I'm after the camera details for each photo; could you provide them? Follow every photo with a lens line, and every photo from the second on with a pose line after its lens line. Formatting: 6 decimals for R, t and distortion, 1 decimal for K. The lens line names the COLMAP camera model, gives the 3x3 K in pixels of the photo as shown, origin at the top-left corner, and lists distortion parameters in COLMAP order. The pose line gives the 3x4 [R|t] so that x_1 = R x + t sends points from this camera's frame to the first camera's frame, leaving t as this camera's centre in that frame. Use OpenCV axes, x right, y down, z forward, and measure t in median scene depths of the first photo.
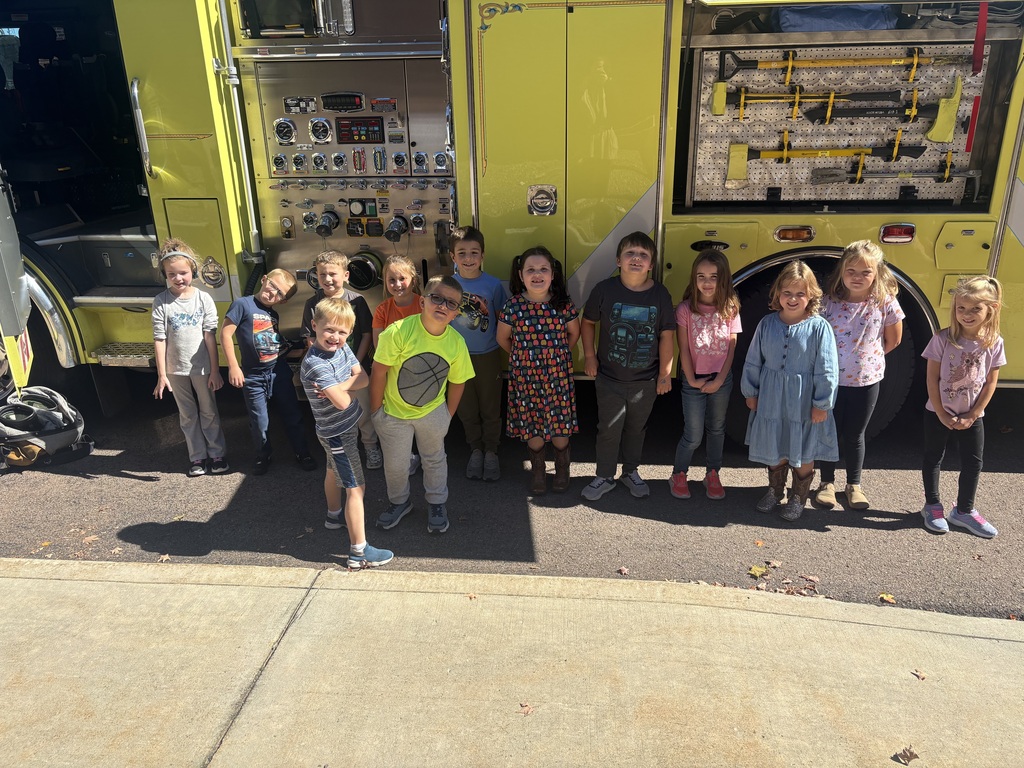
lens RADIAL K [[783.8, 0, 513.7], [0, 783.8, 382.4], [0, 0, 1]] dist [0.041171, -0.041556]
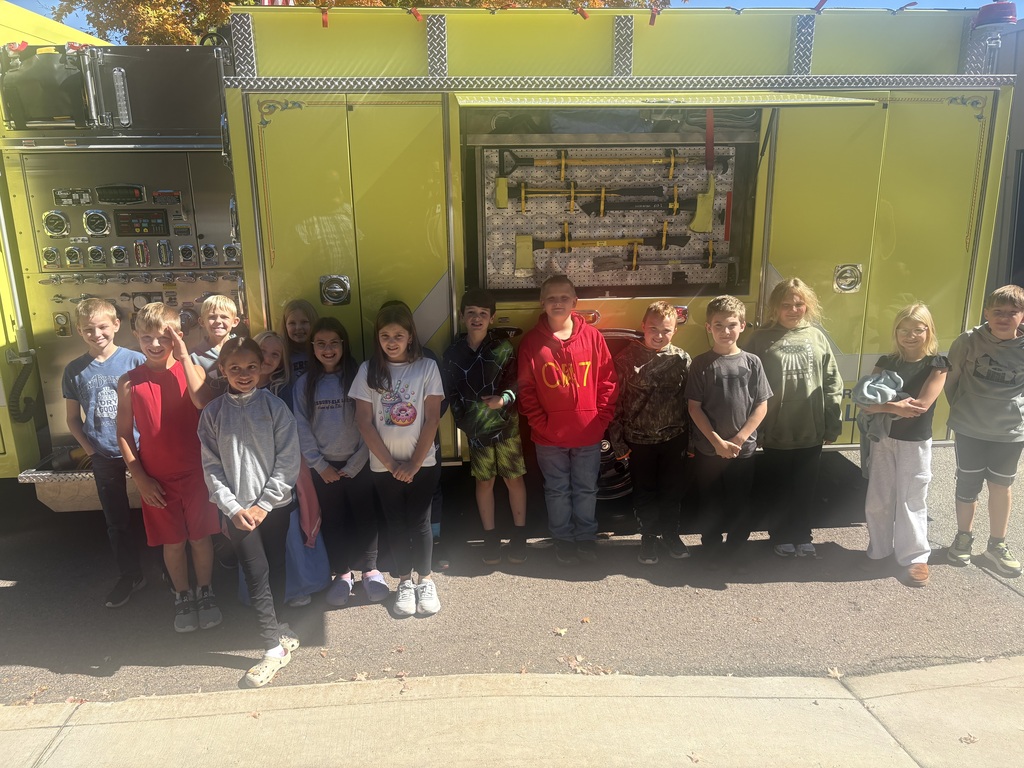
lens RADIAL K [[783.8, 0, 511.1], [0, 783.8, 385.2], [0, 0, 1]] dist [0.041171, -0.041556]
pose [[0.983256, -0.041266, 0.177495, 0.078269], [0.060076, 0.992975, -0.101937, 0.001939], [-0.172042, 0.110893, 0.978828, 0.002241]]
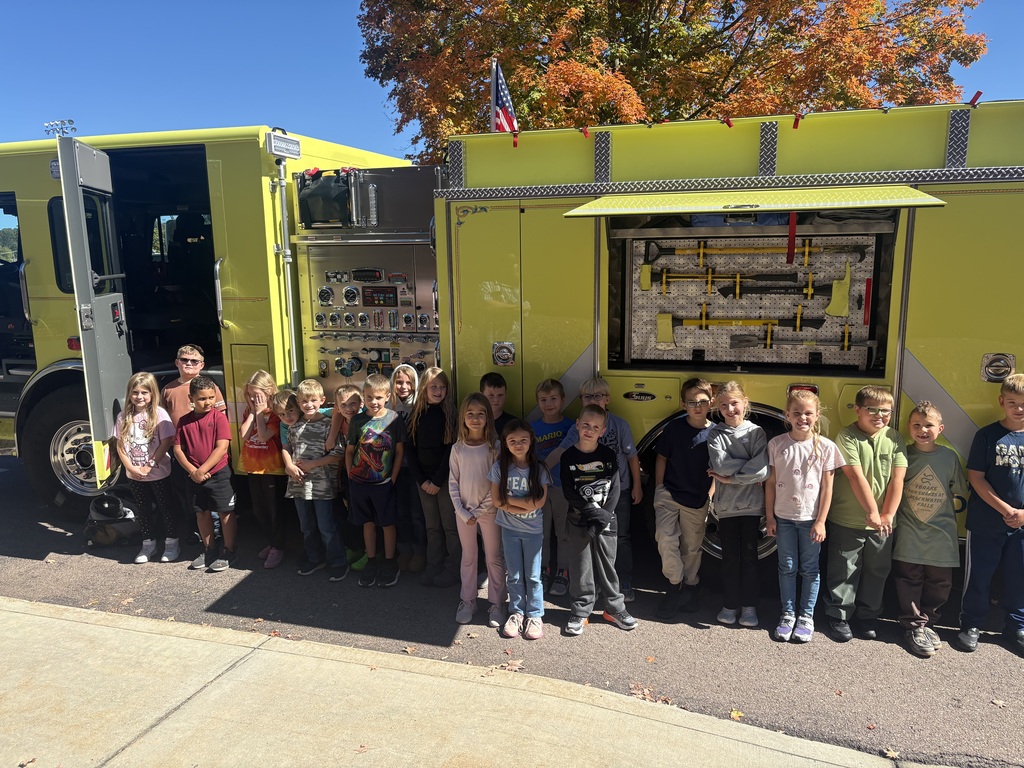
lens RADIAL K [[783.8, 0, 511.9], [0, 783.8, 387.5], [0, 0, 1]] dist [0.041171, -0.041556]
pose [[0.978488, 0.039731, -0.202442, 0.315866], [-0.076021, 0.981668, -0.174782, 0.034555], [0.191786, 0.186412, 0.963571, -0.176705]]
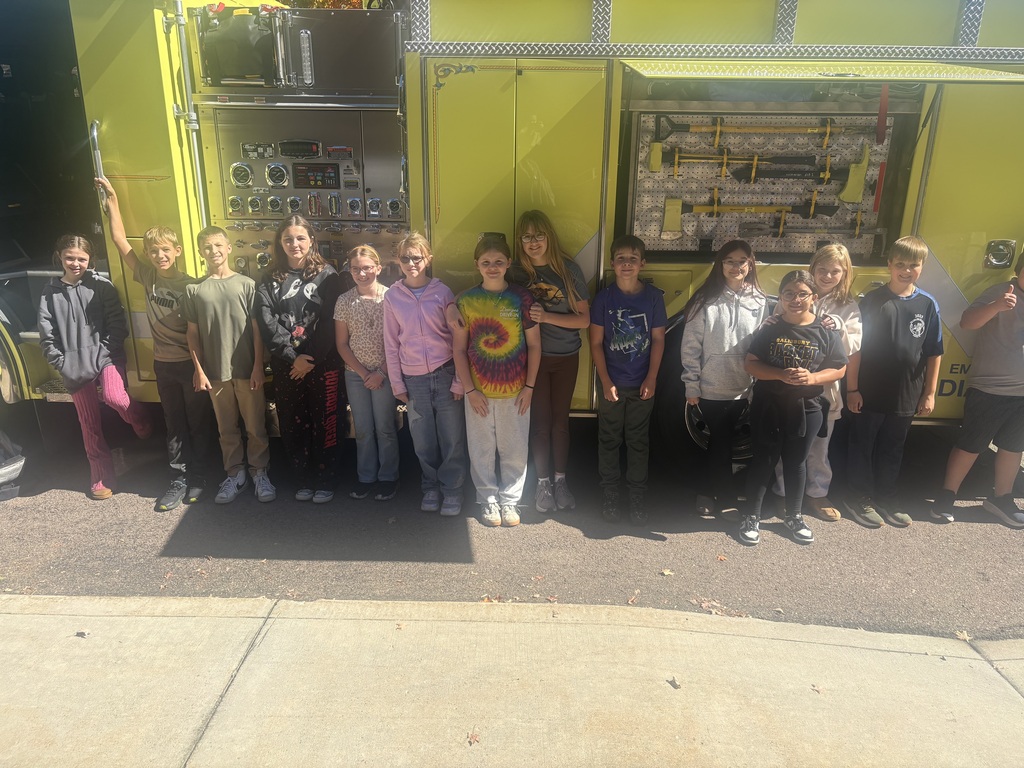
lens RADIAL K [[783.8, 0, 514.0], [0, 783.8, 385.5], [0, 0, 1]] dist [0.041171, -0.041556]
pose [[0.996659, 0.006242, 0.081439, -0.020340], [-0.002194, 0.998762, -0.049704, 0.008540], [-0.081648, 0.049359, 0.995438, -0.049884]]
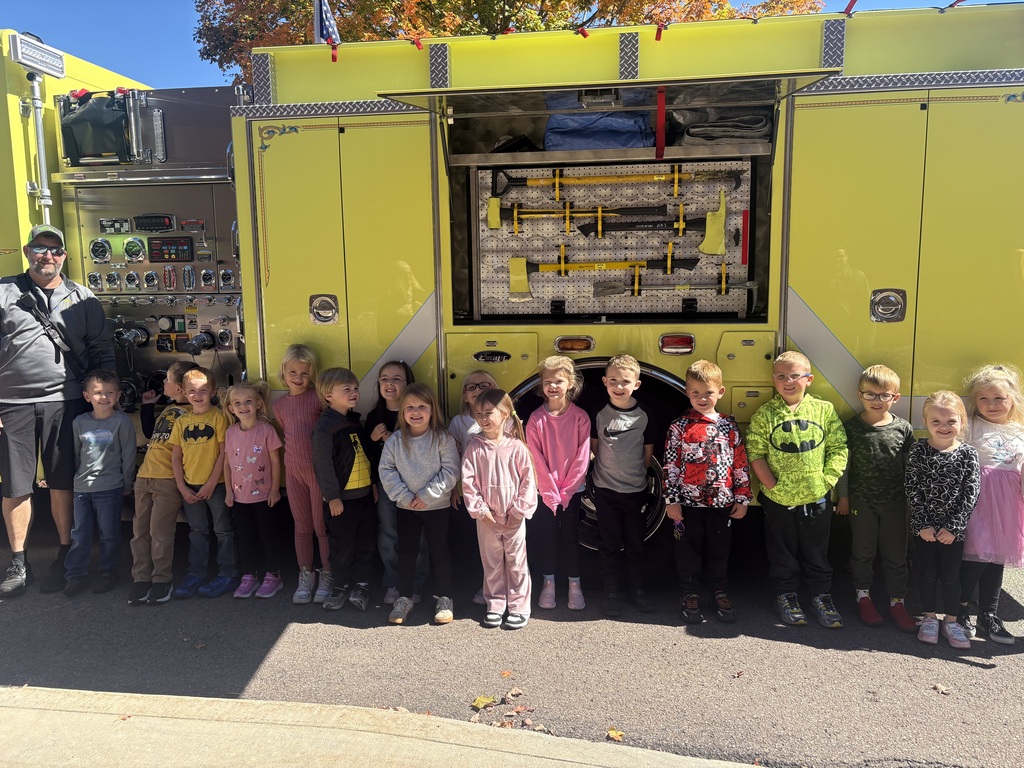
lens RADIAL K [[783.8, 0, 513.3], [0, 783.8, 383.2], [0, 0, 1]] dist [0.041171, -0.041556]
pose [[0.998966, 0.010482, -0.044236, 0.338558], [-0.020408, 0.972899, -0.230327, 0.086966], [0.040623, 0.230991, 0.972107, 0.069131]]
